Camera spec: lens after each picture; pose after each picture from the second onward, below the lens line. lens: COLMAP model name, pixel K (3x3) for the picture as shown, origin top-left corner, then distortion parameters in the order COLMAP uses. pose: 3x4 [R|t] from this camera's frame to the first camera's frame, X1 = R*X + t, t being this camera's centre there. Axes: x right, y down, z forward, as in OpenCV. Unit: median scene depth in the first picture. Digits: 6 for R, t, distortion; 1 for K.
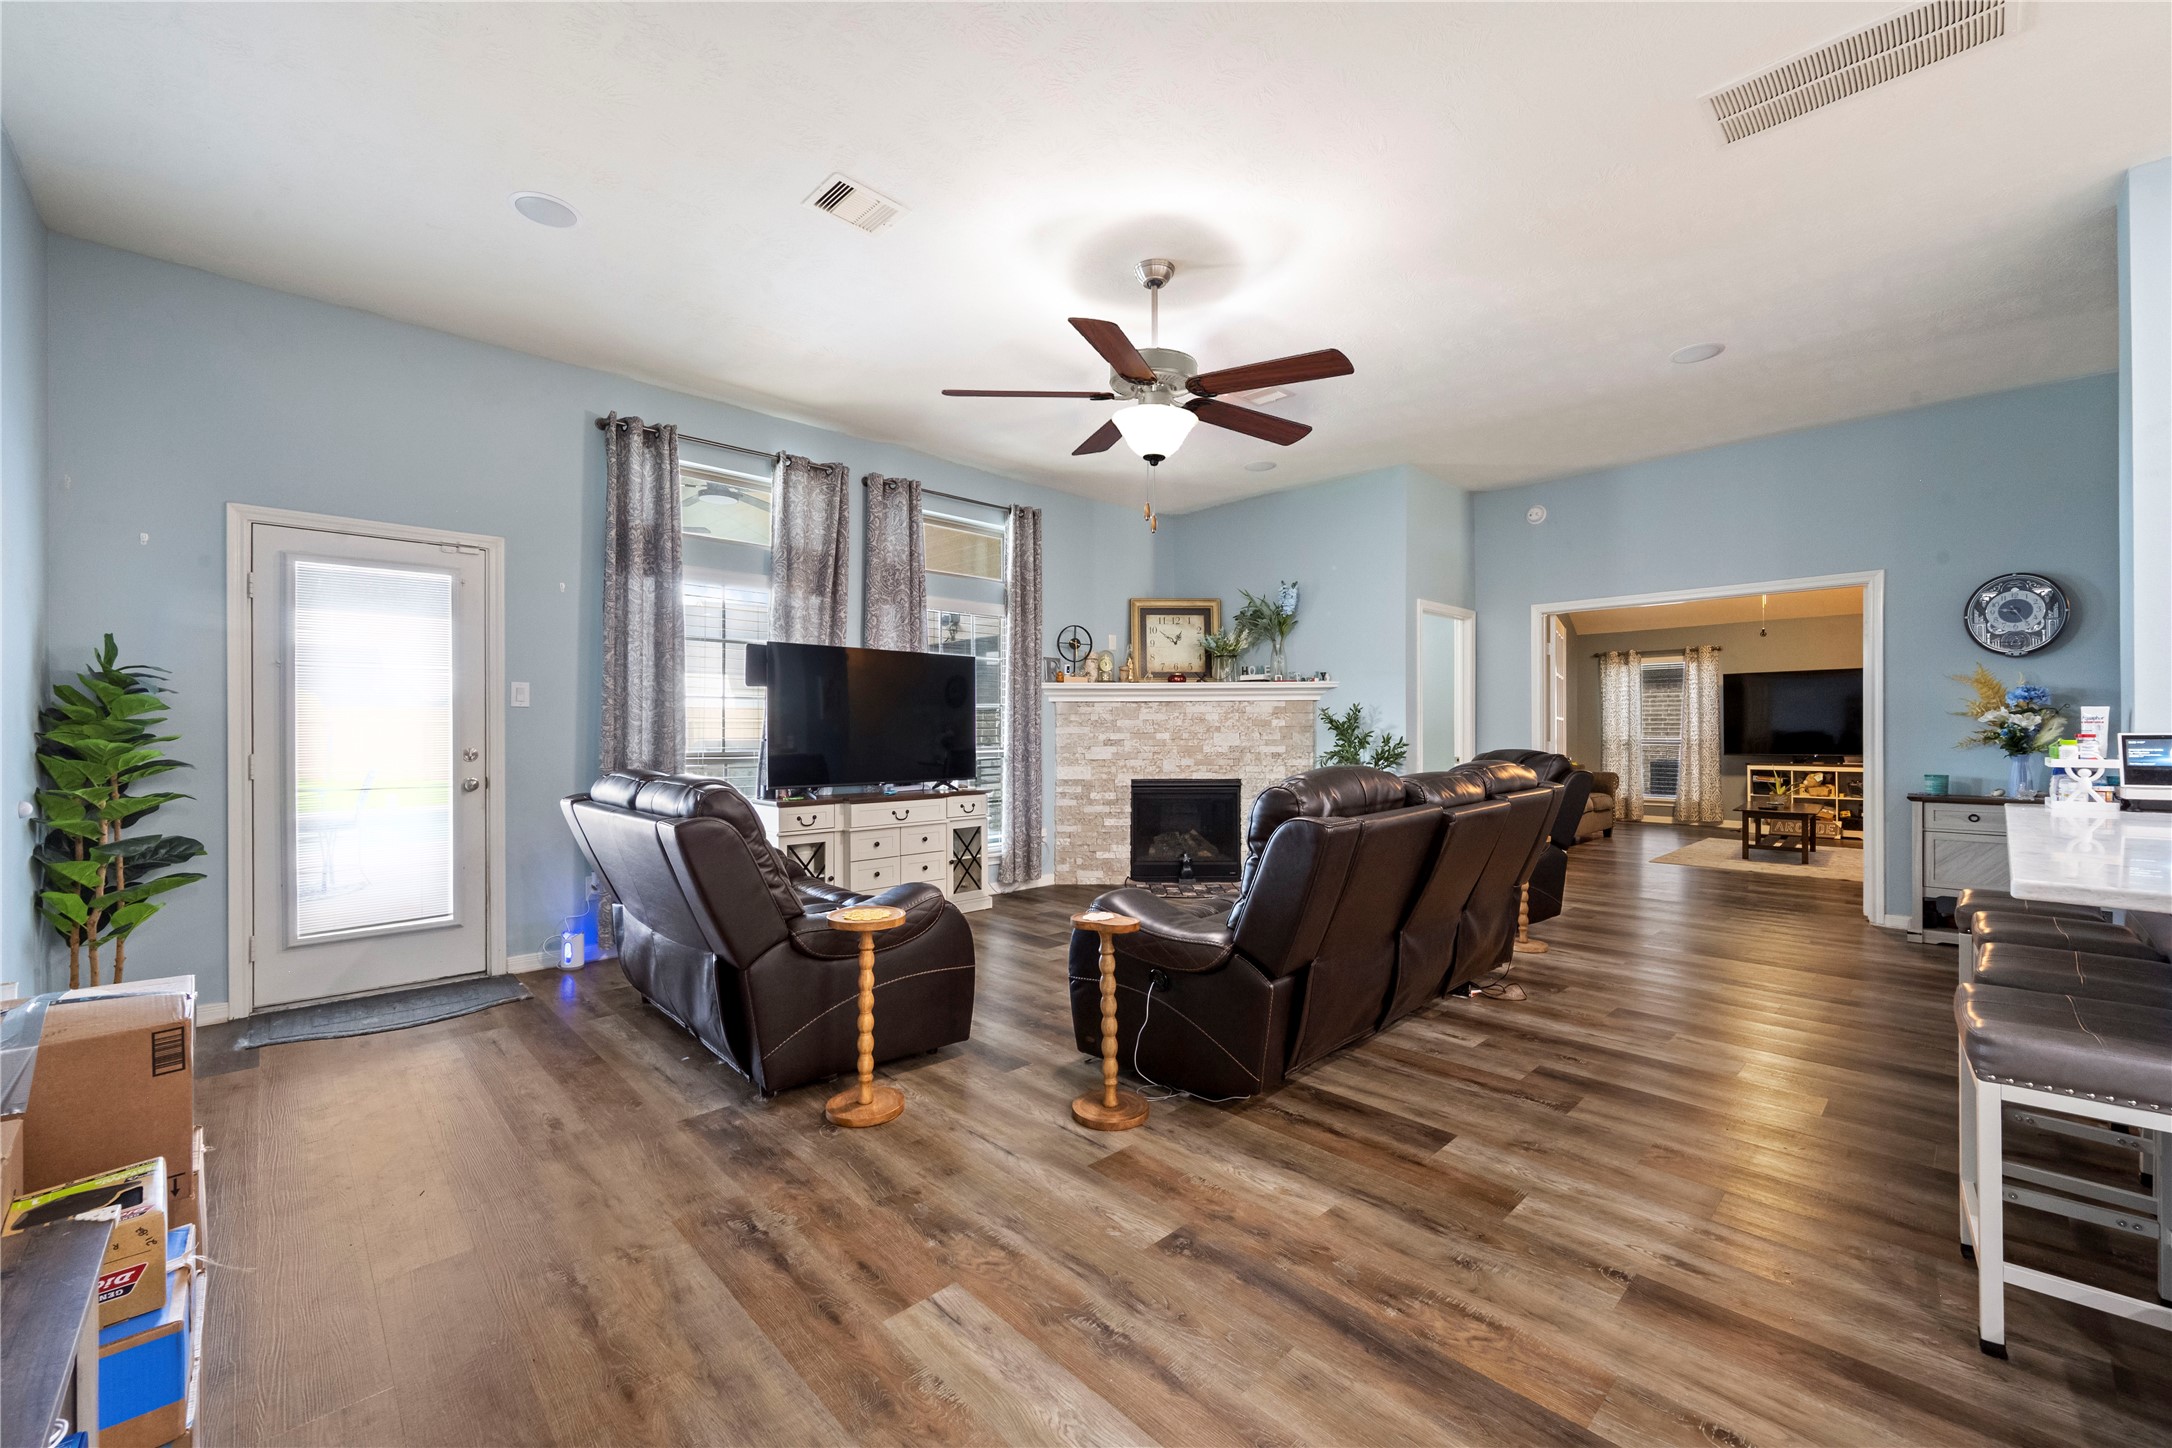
lens RADIAL K [[886.0, 0, 1091.8], [0, 886.0, 727.0], [0, 0, 1]] dist [0.016482, -0.000100]
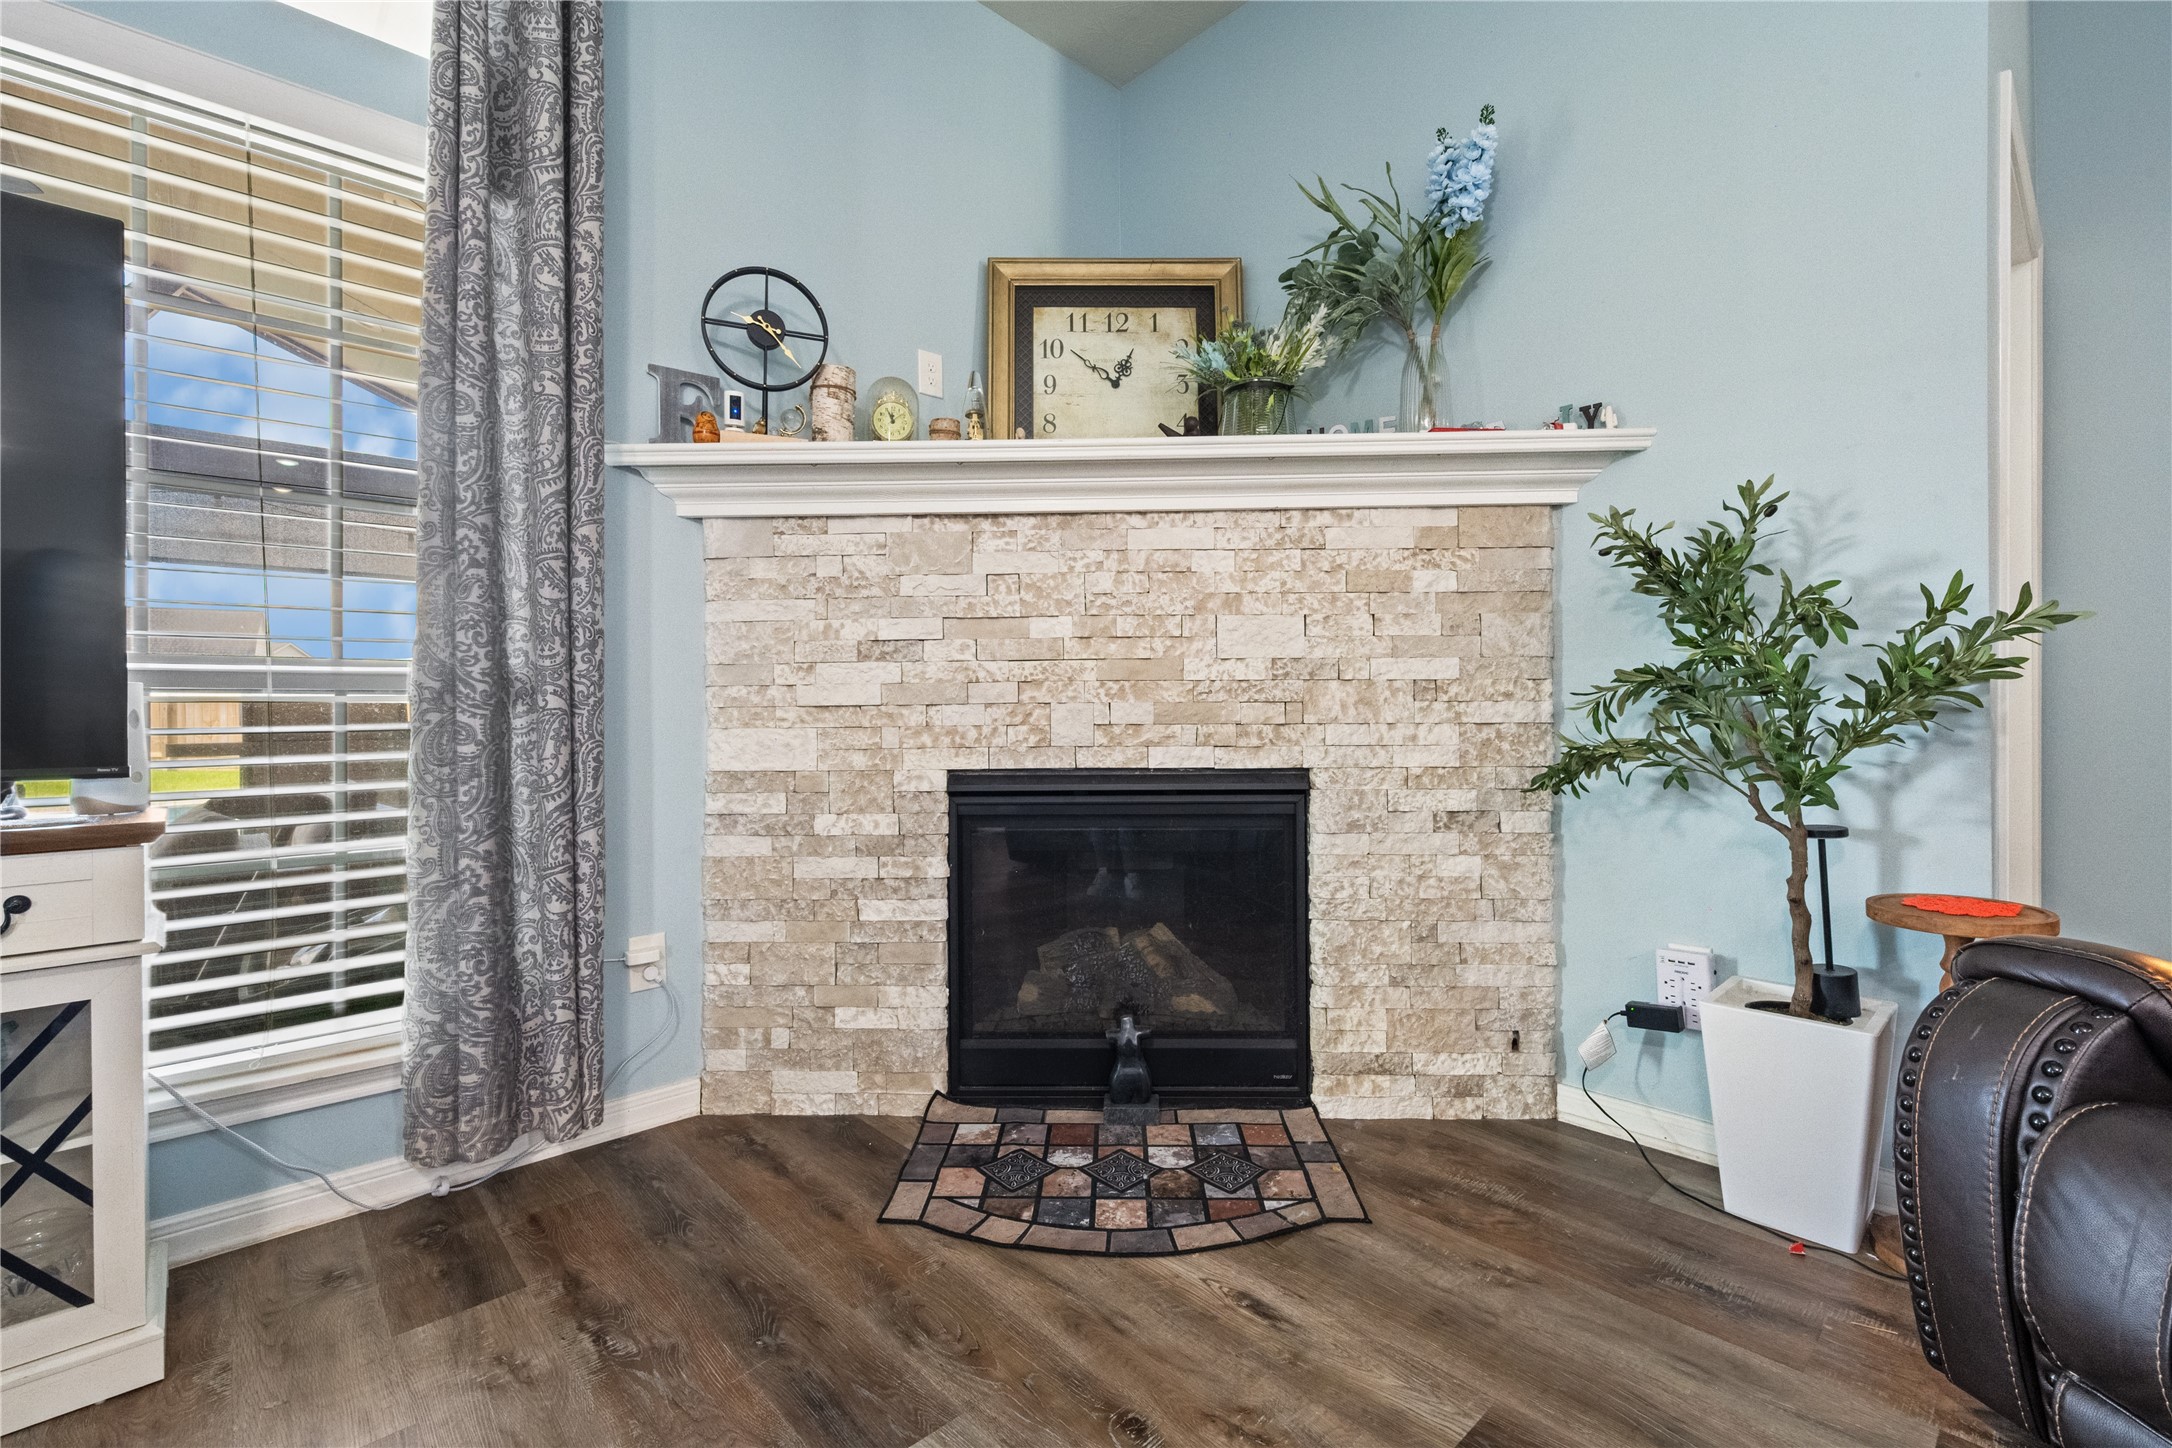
lens RADIAL K [[940.8, 0, 1105.3], [0, 940.8, 716.6], [0, 0, 1]] dist [0.000340, 0.000186]
pose [[0.999935, -0.002913, -0.011057, 0.102696], [0.002997, 0.999967, 0.007589, 0.038525], [0.011034, -0.007622, 0.999910, 0.680706]]
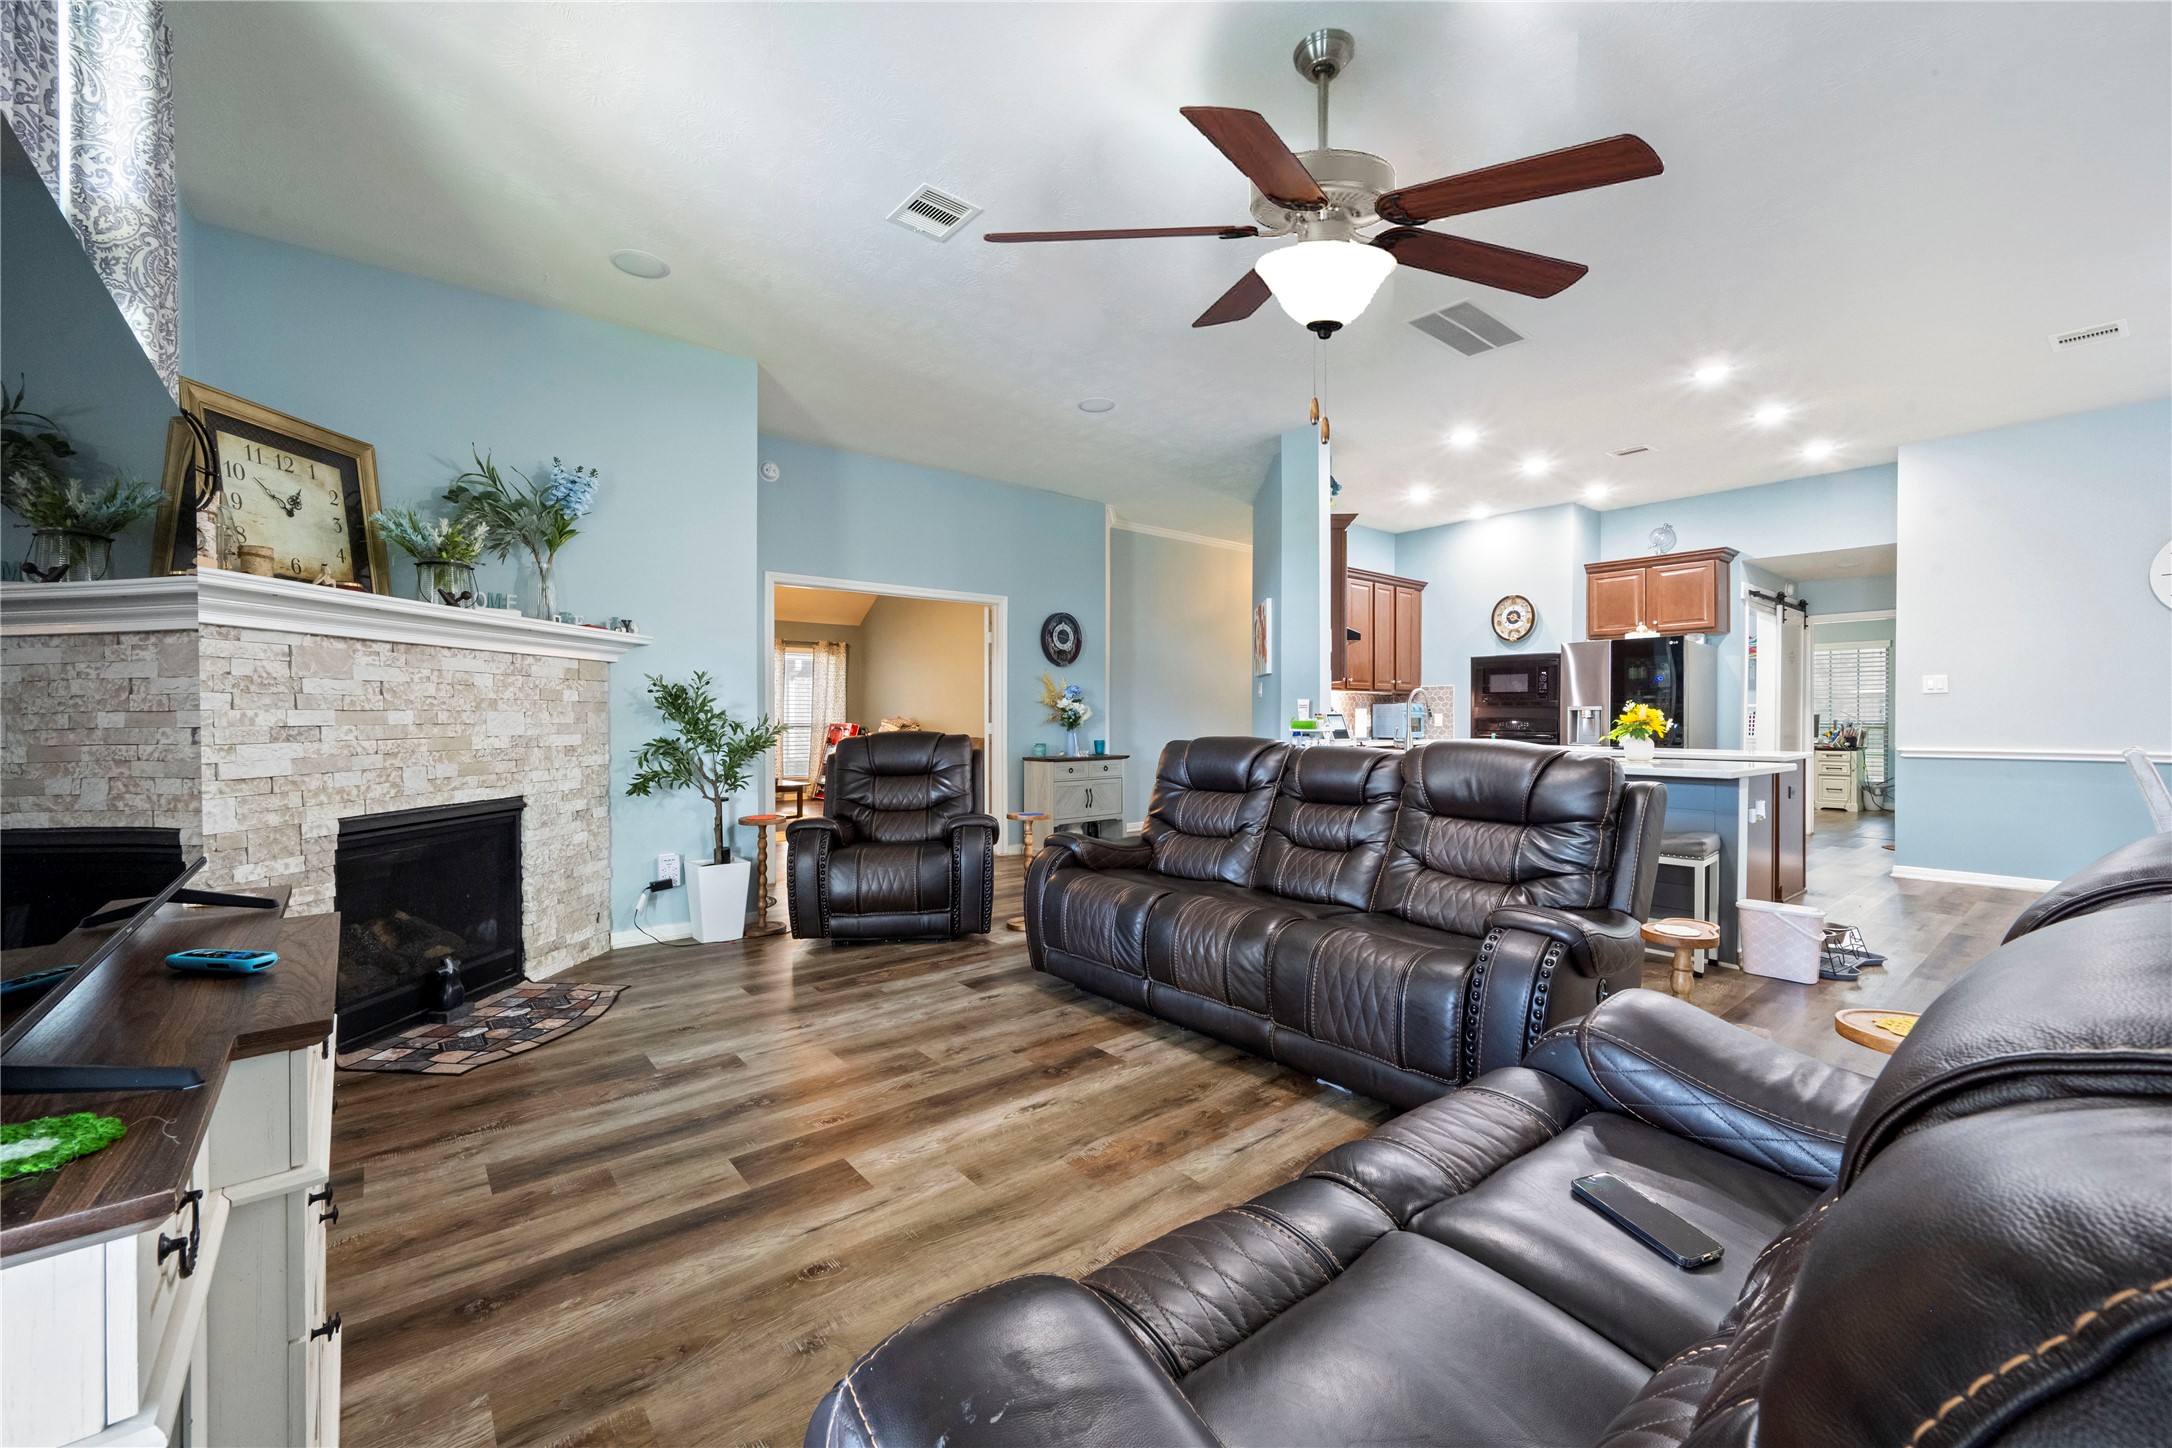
lens RADIAL K [[875.0, 0, 1086.0], [0, 875.0, 724.0], [0, 0, 1]] dist [0.000509, 0.000032]
pose [[0.069877, -0.005958, 0.997538, -0.352347], [-0.004482, 0.999970, 0.006287, 0.009110], [-0.997546, -0.004911, 0.069848, 0.614122]]
